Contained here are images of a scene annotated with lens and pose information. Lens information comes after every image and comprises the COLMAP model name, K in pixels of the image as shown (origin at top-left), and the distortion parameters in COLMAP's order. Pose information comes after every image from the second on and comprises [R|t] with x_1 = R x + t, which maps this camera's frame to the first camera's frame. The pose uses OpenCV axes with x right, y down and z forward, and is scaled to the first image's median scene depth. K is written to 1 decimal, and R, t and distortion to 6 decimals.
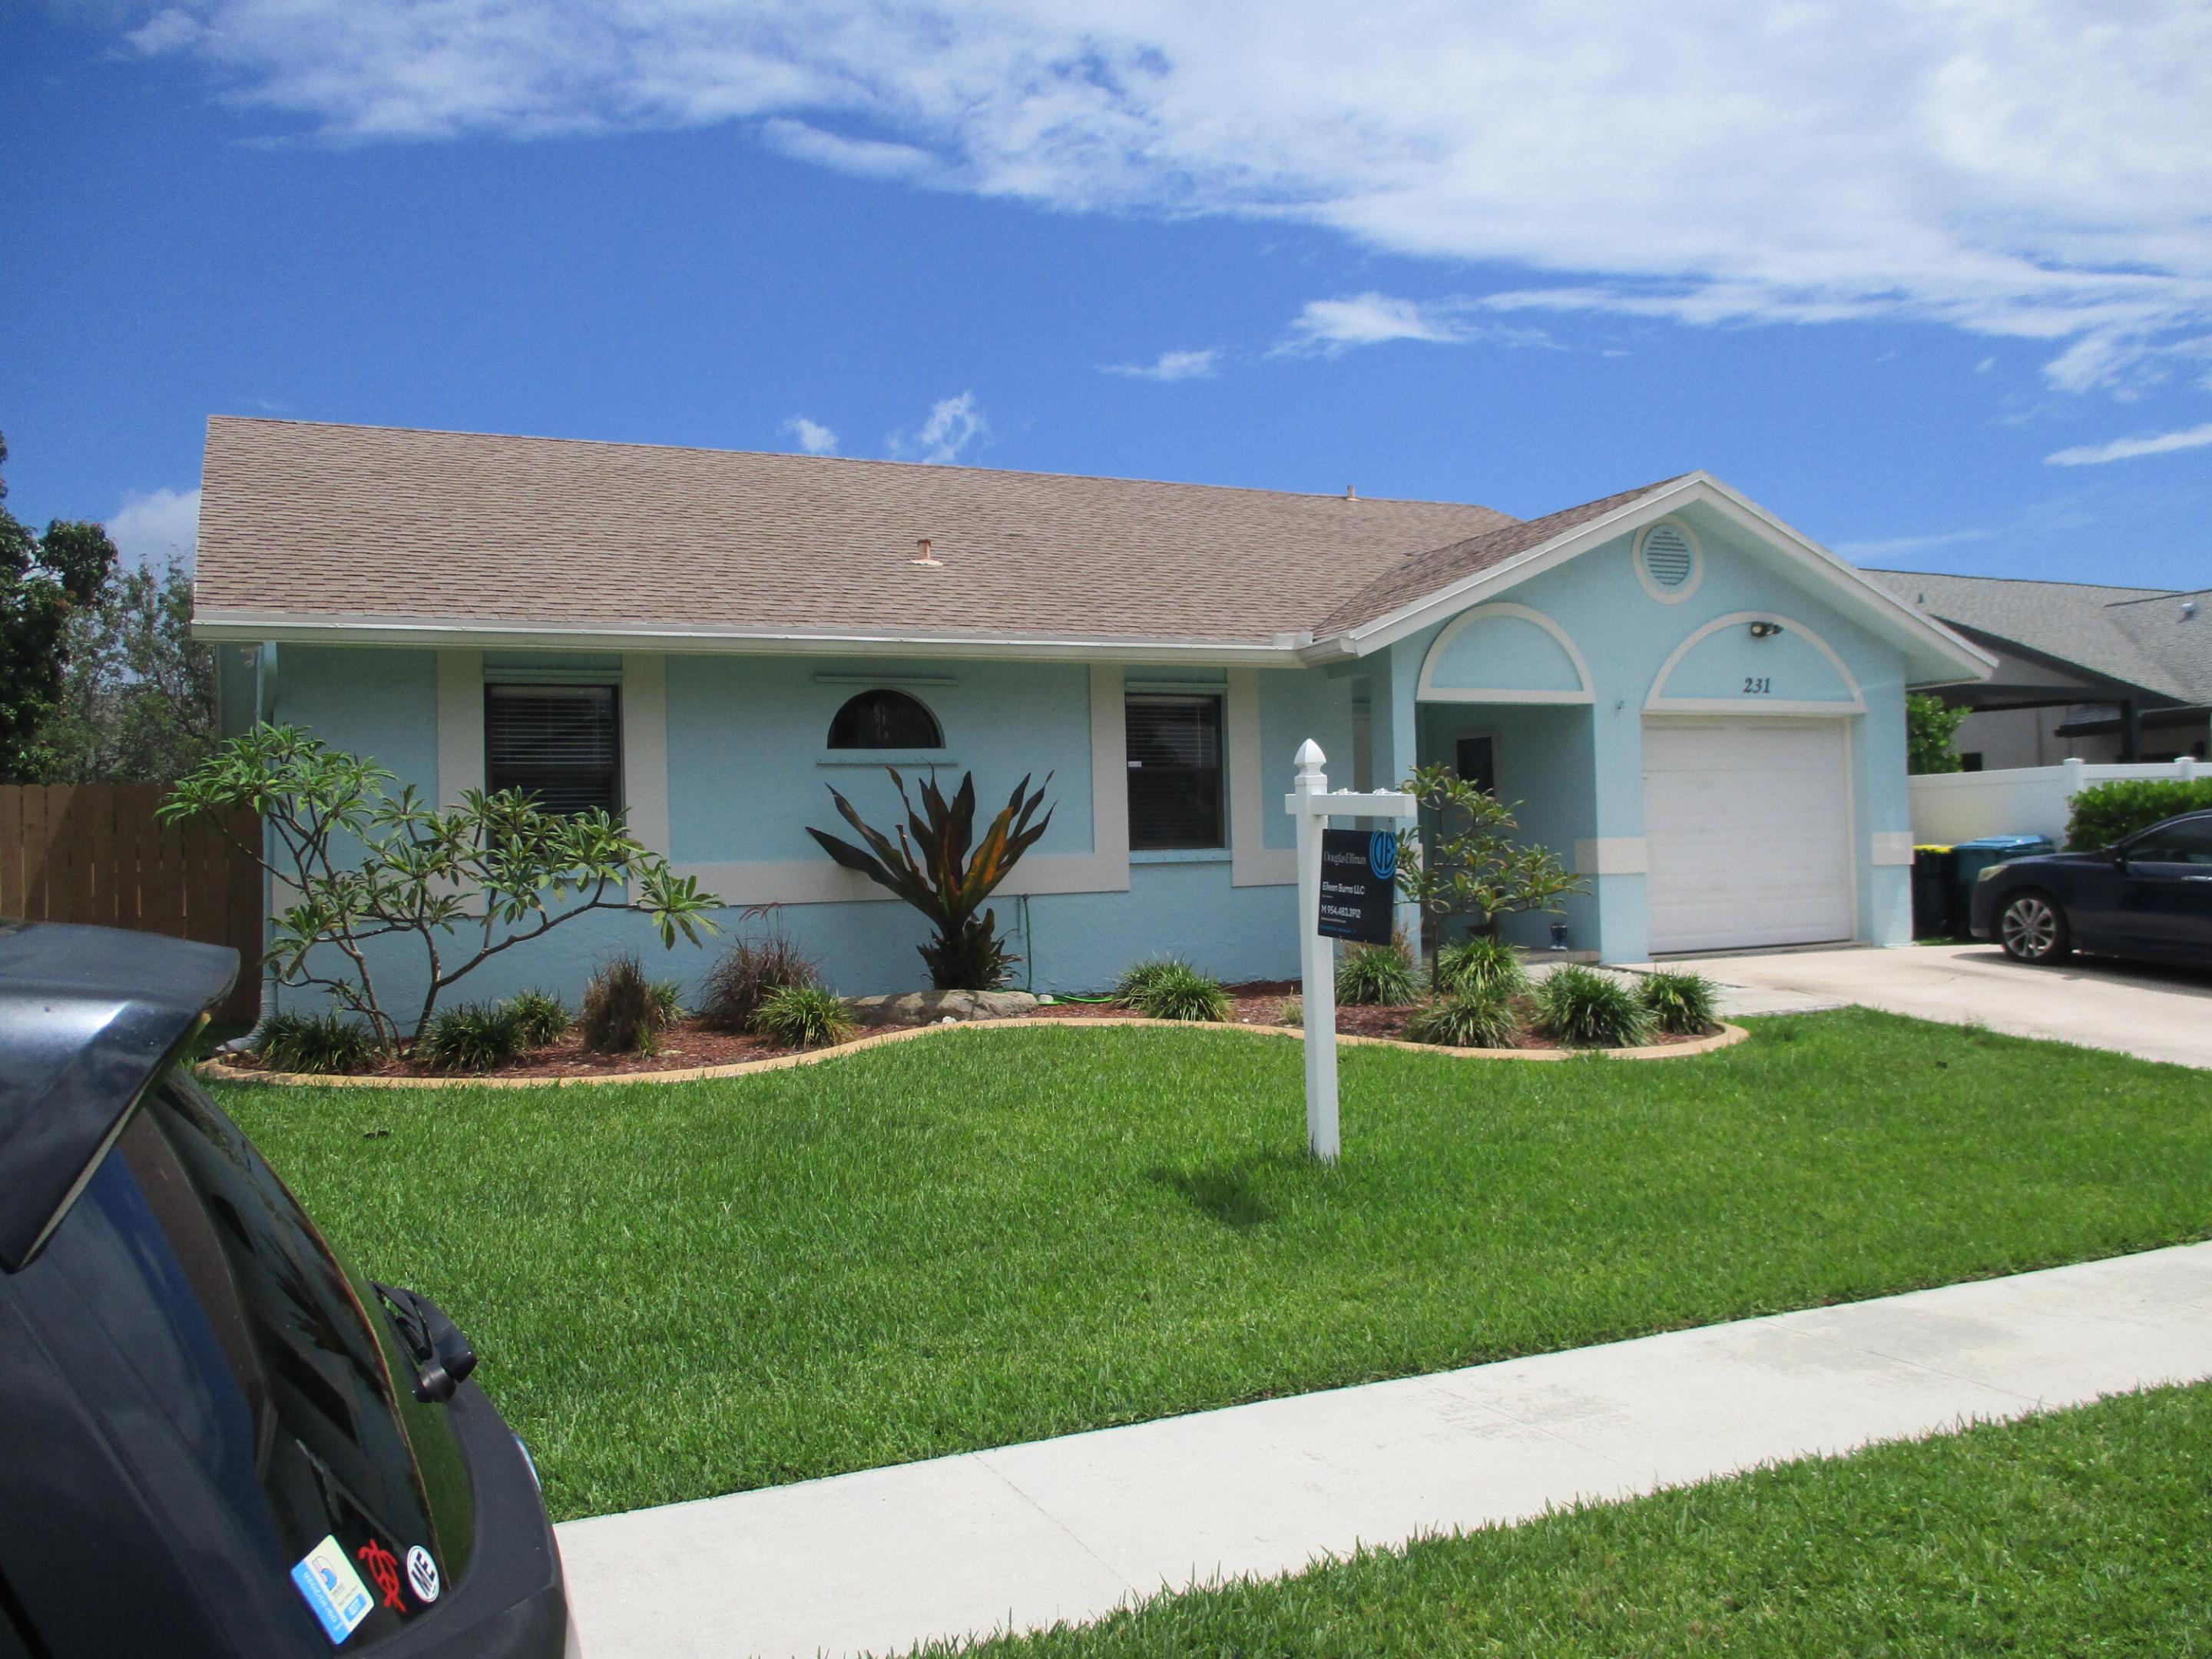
lens RADIAL K [[1830.2, 0, 1102.1], [0, 1830.2, 820.8], [0, 0, 1]] dist [-0.036449, 0.017959]
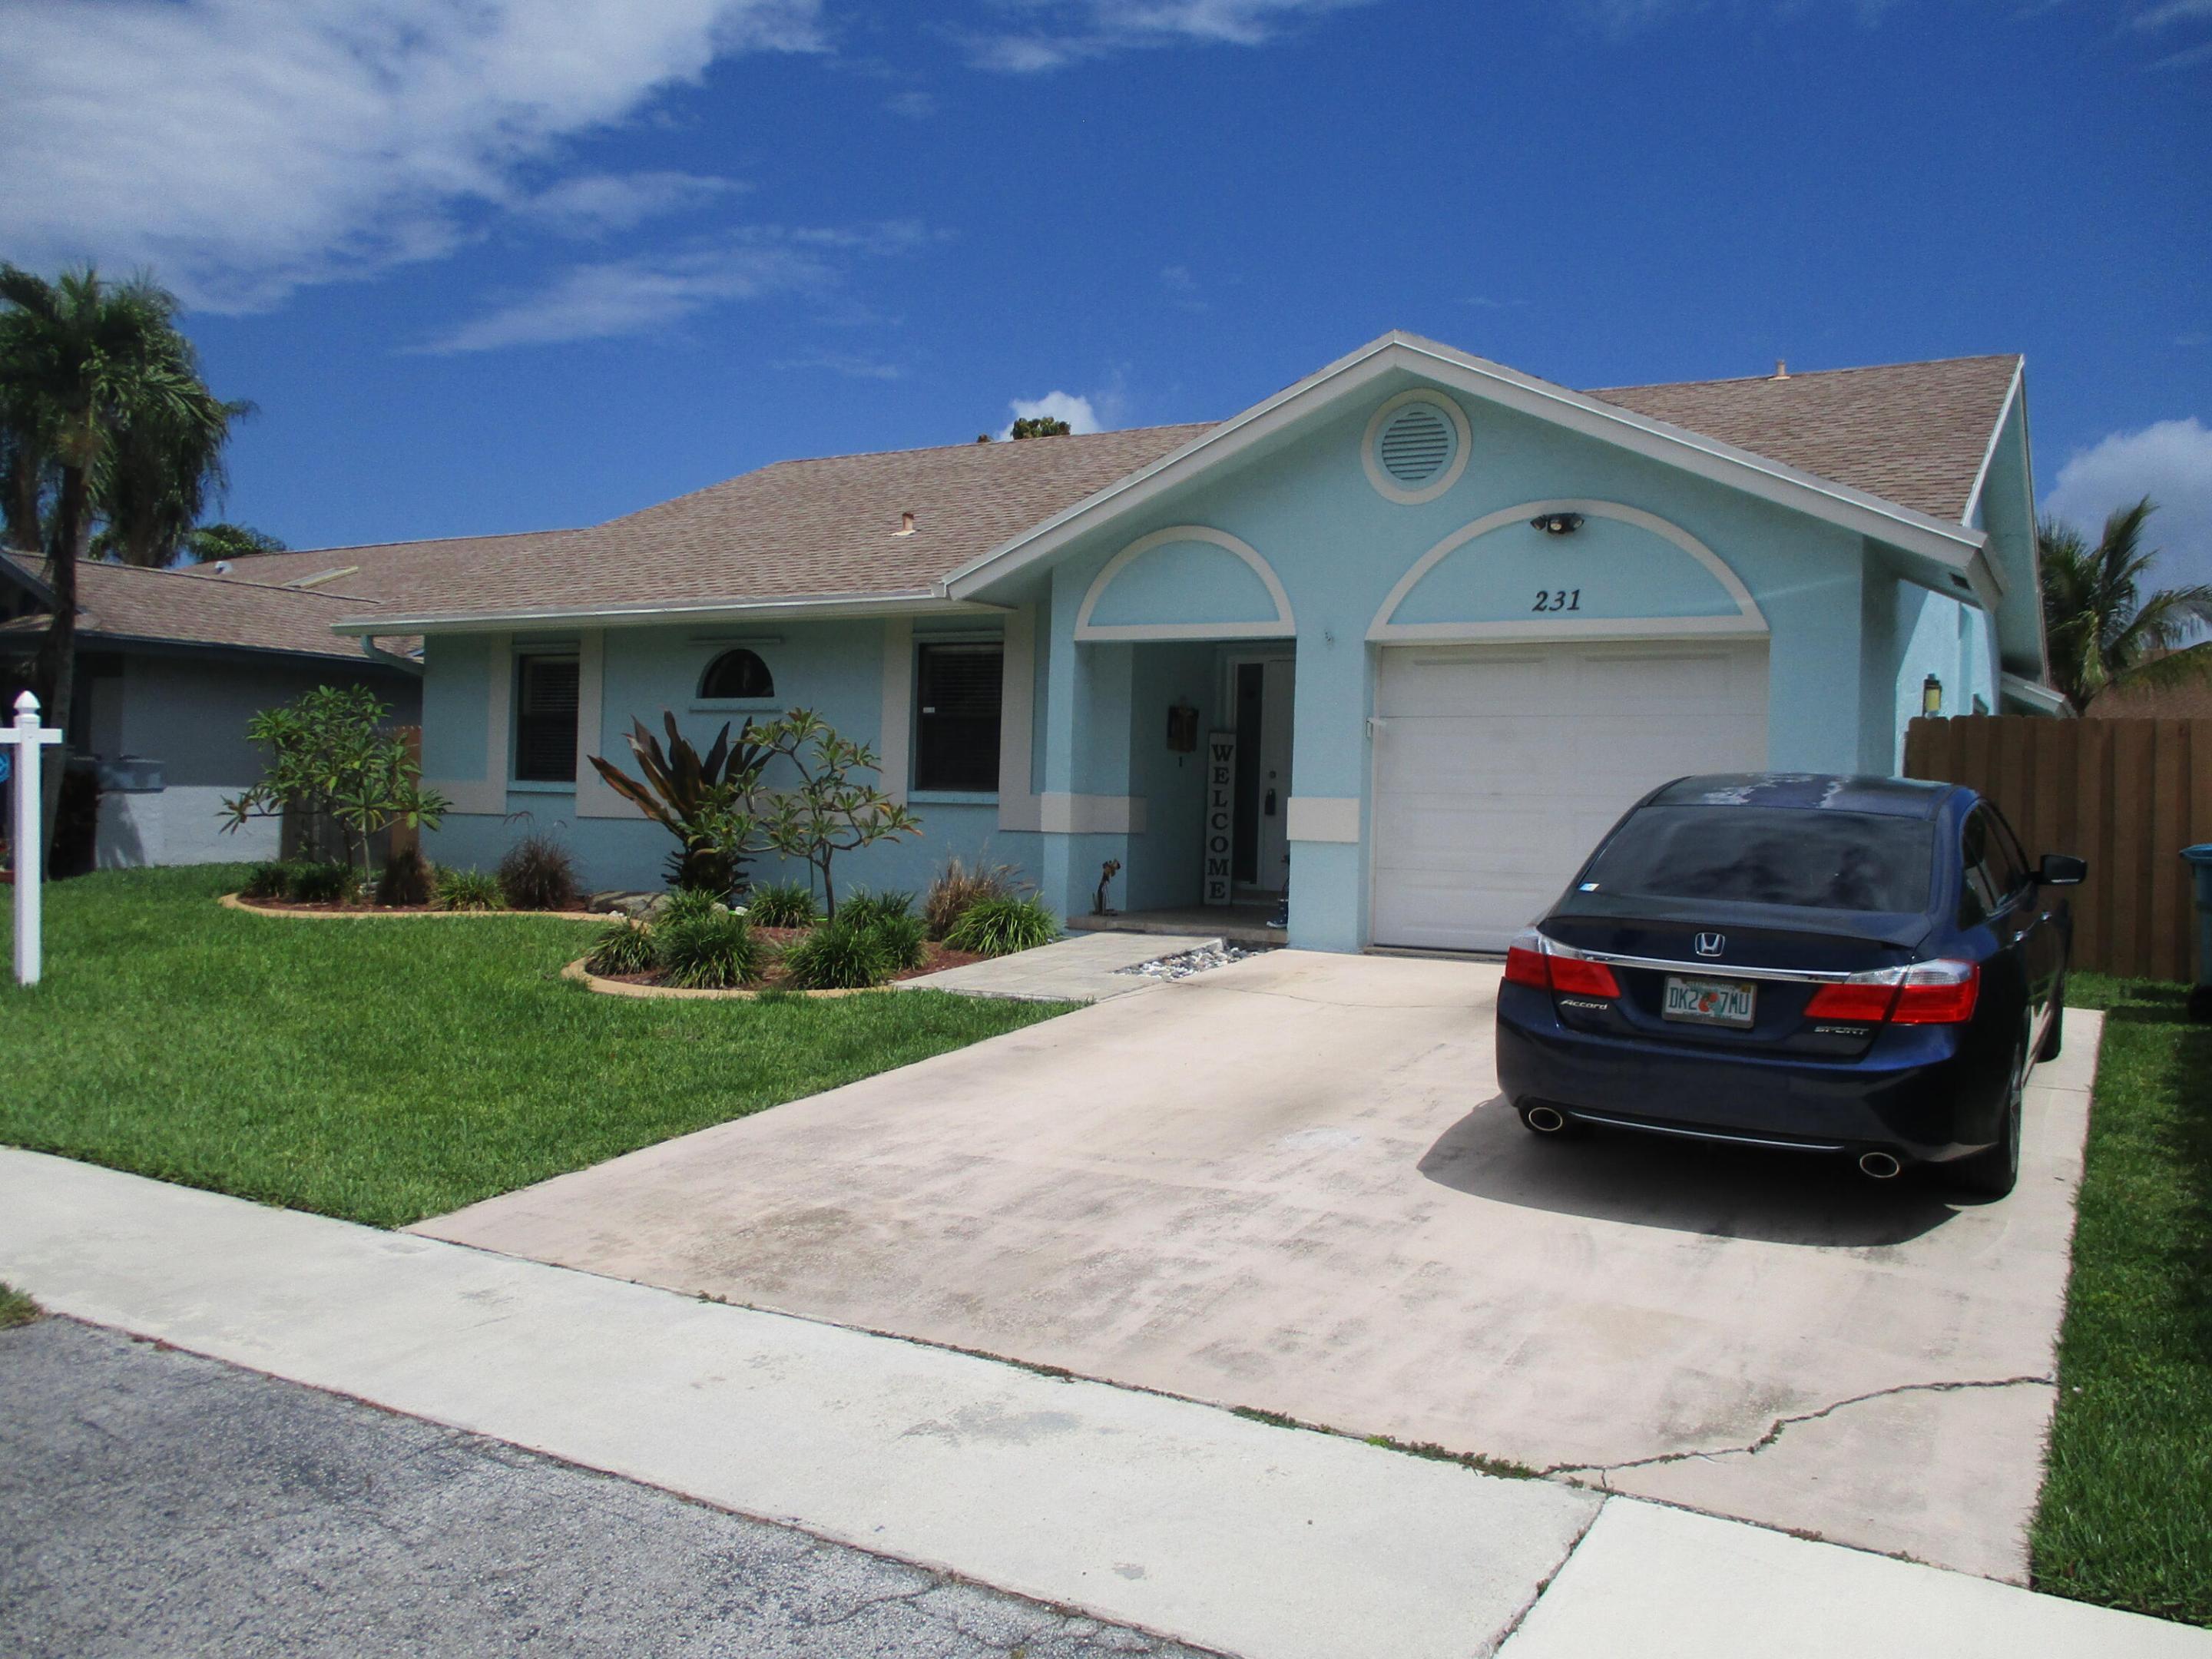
lens RADIAL K [[1830.2, 0, 1102.1], [0, 1830.2, 820.8], [0, 0, 1]] dist [-0.036449, 0.017959]
pose [[0.567452, 0.047132, -0.822056, 0.890197], [-0.025076, 0.998887, 0.039961, -0.010735], [0.823024, -0.002062, 0.568002, 0.443725]]
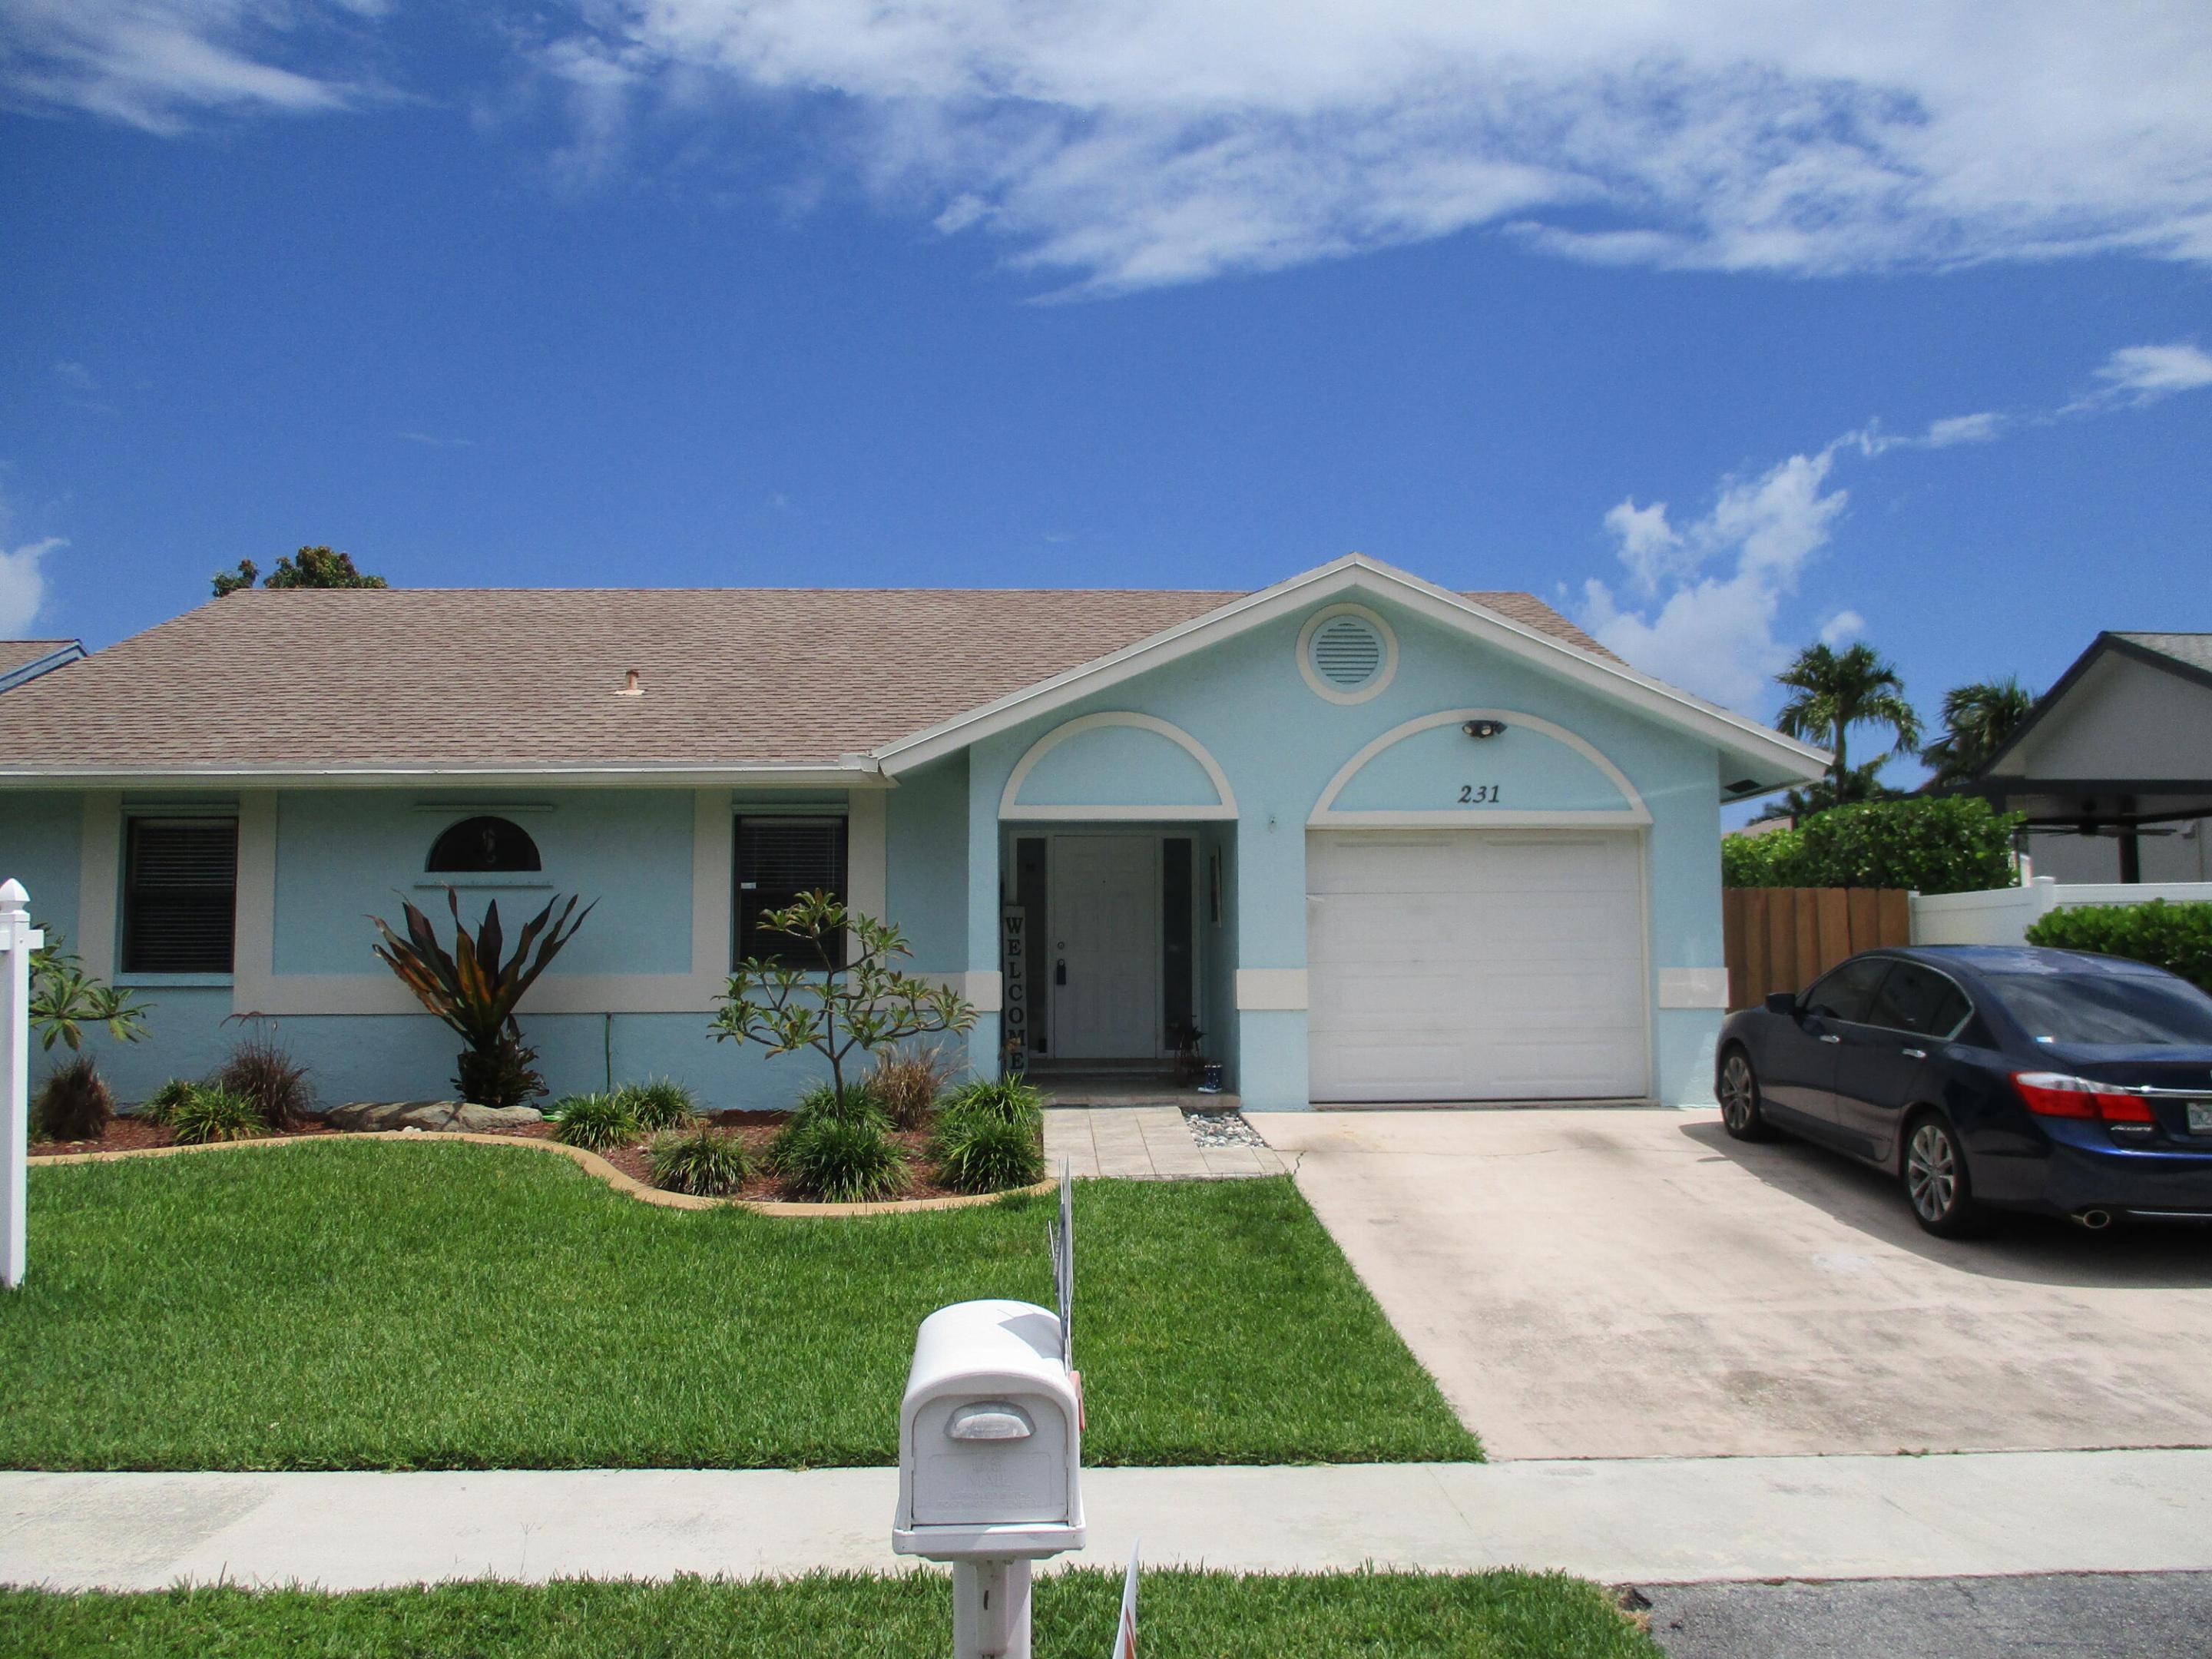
lens RADIAL K [[1830.2, 0, 1102.1], [0, 1830.2, 820.8], [0, 0, 1]] dist [-0.036449, 0.017959]
pose [[0.916315, -0.009975, -0.400334, 0.557211], [-0.011277, 0.998651, -0.050695, -0.016568], [0.400299, 0.050967, 0.914966, 0.146455]]
